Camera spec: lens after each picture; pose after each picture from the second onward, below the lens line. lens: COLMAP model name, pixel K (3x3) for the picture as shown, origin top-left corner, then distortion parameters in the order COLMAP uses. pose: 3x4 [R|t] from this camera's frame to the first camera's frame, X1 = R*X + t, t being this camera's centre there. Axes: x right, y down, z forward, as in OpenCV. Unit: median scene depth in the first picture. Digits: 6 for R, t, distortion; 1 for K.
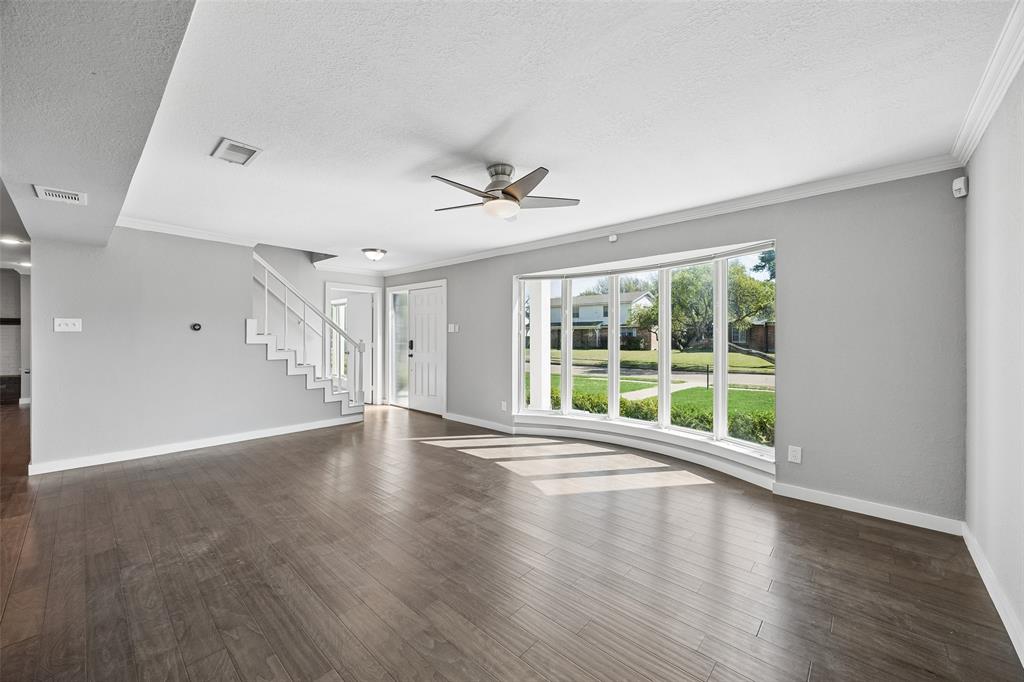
lens RADIAL K [[400.4, 0, 509.3], [0, 400.4, 336.0], [0, 0, 1]] dist [0.000575, -0.000161]
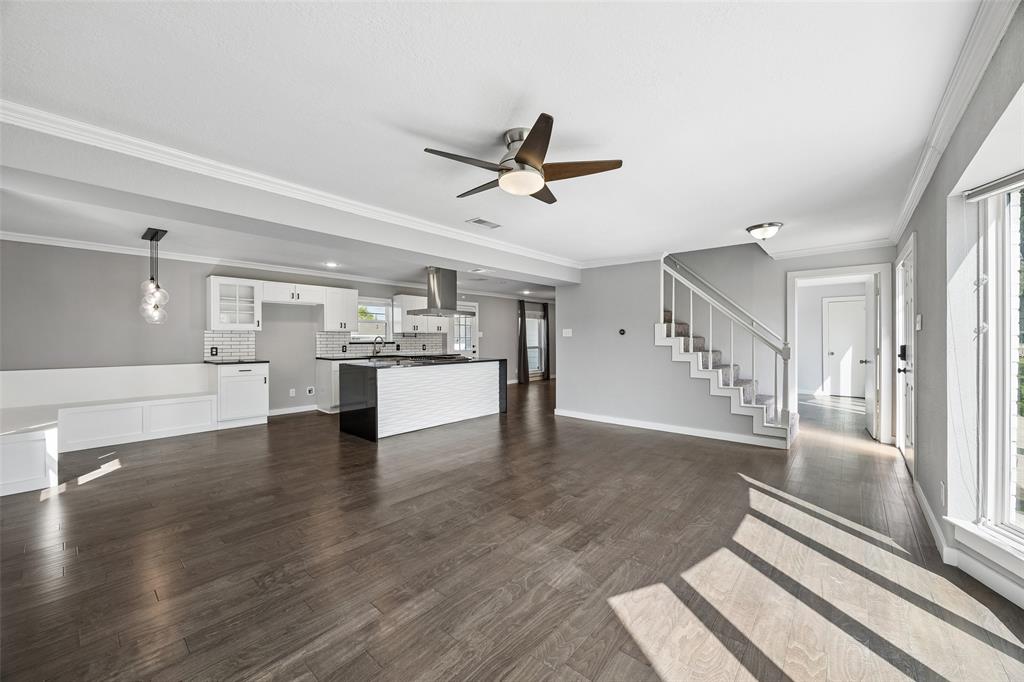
lens RADIAL K [[394.0, 0, 507.5], [0, 394.0, 337.0], [0, 0, 1]] dist [-0.000521, -0.000294]
pose [[0.010192, -0.010169, -0.999896, 0.599811], [-0.000487, 0.999948, -0.010175, 0.009945], [0.999948, 0.000591, 0.010186, 0.735485]]
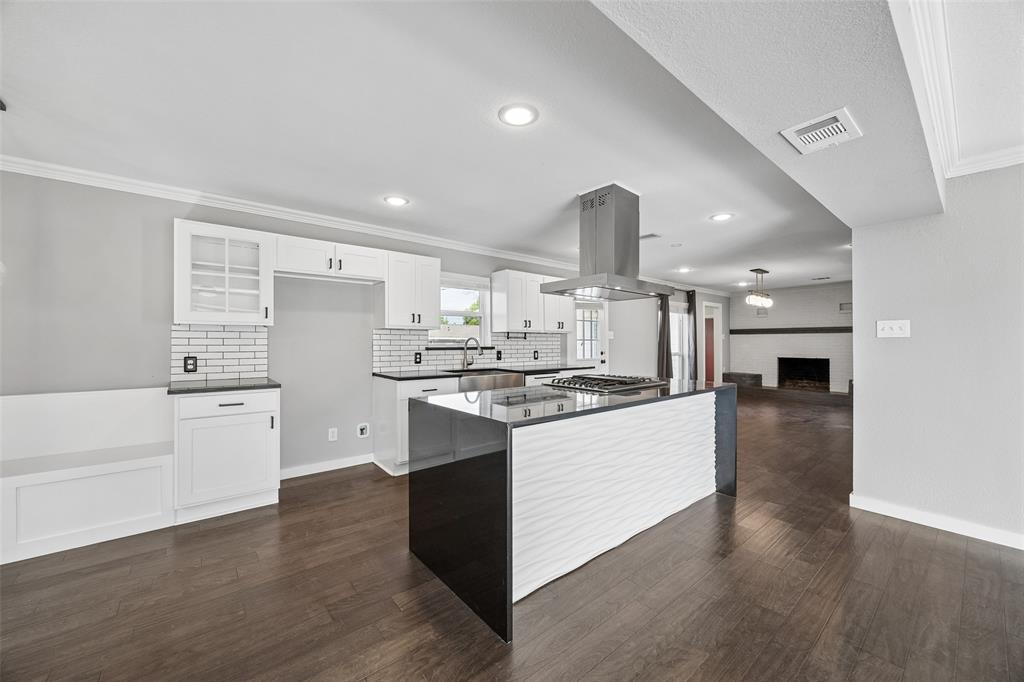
lens RADIAL K [[394.0, 0, 507.5], [0, 394.0, 337.0], [0, 0, 1]] dist [-0.000521, -0.000294]
pose [[-0.151348, -0.015895, -0.988353, -0.243587], [-0.004388, 0.999872, -0.015408, 0.003201], [0.988471, 0.002005, -0.151398, 0.386831]]
